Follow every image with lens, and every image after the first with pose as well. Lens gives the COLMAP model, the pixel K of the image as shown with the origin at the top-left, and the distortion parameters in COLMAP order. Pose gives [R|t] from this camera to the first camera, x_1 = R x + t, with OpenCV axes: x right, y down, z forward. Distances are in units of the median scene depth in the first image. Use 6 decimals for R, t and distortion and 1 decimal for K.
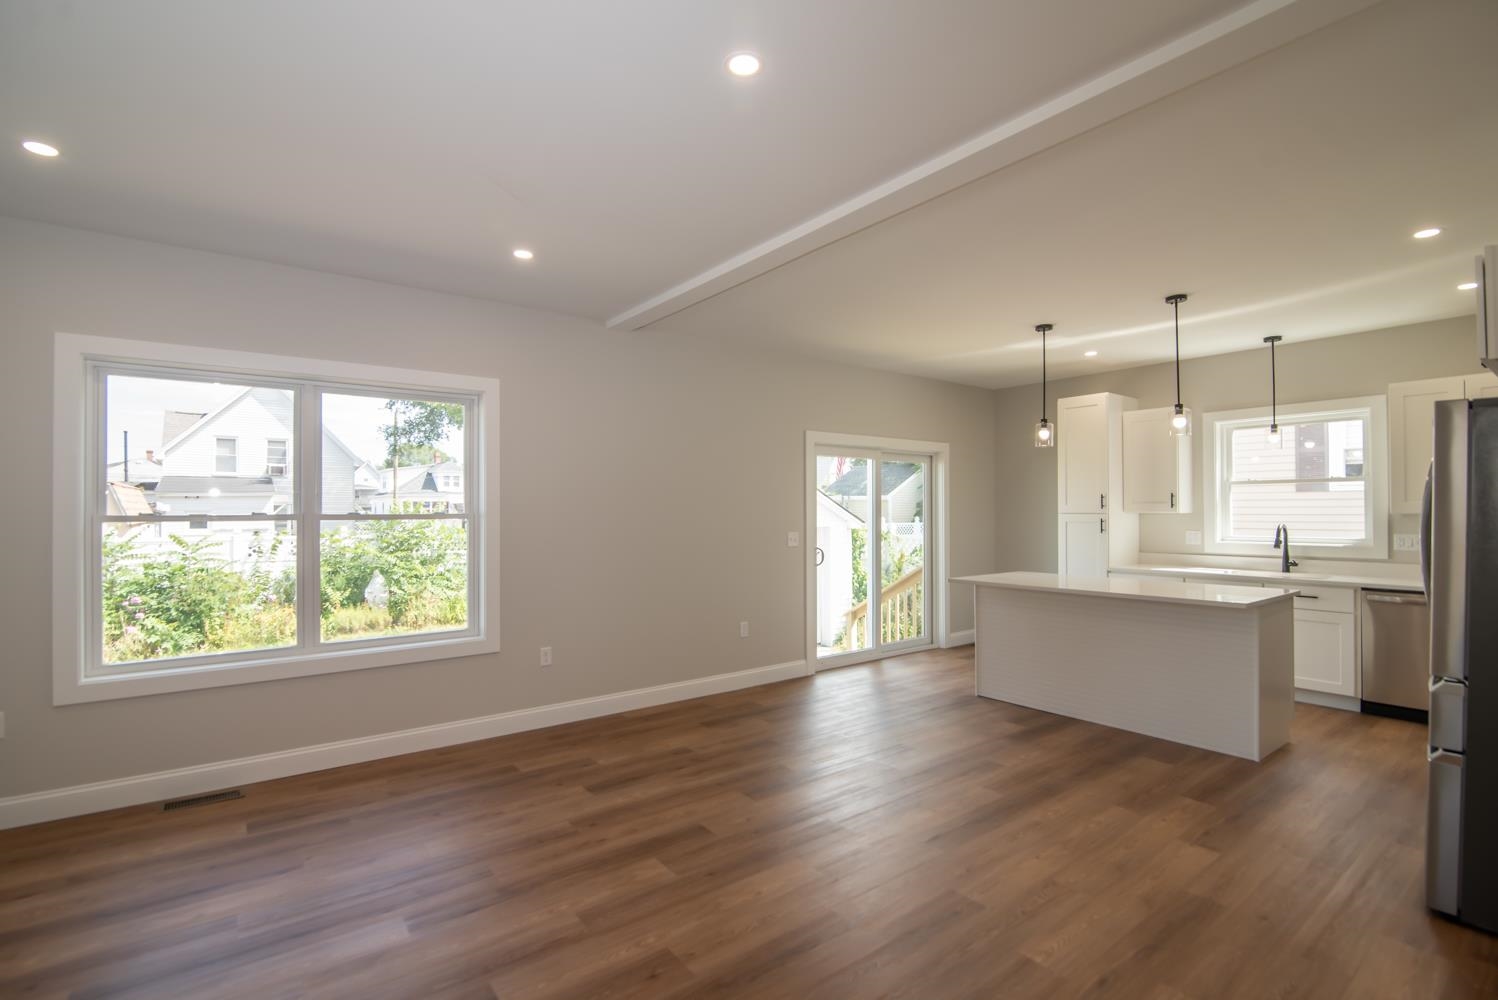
lens RADIAL K [[692.0, 0, 748.7], [0, 692.0, 504.9], [0, 0, 1]] dist [-0.016118, 0.000176]
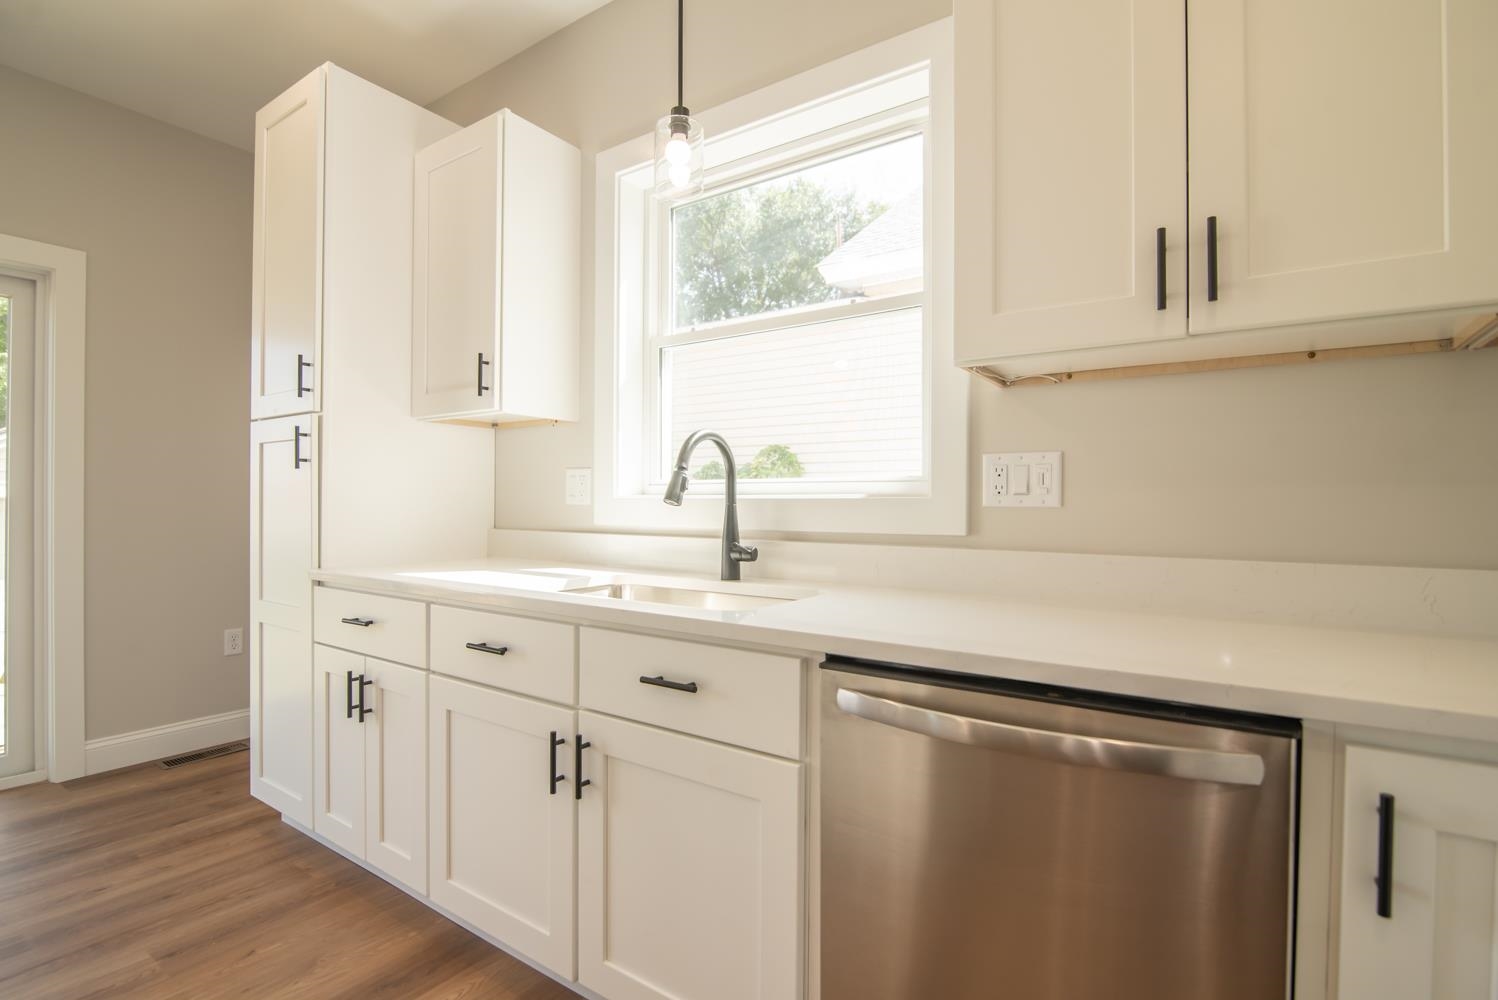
lens RADIAL K [[713.1, 0, 745.6], [0, 713.1, 502.5], [0, 0, 1]] dist [-0.012638, 0.000345]
pose [[0.953572, 0.008768, 0.301038, 0.702314], [-0.011348, 0.999912, 0.006823, 0.059461], [-0.300951, -0.009923, 0.953588, 0.681339]]
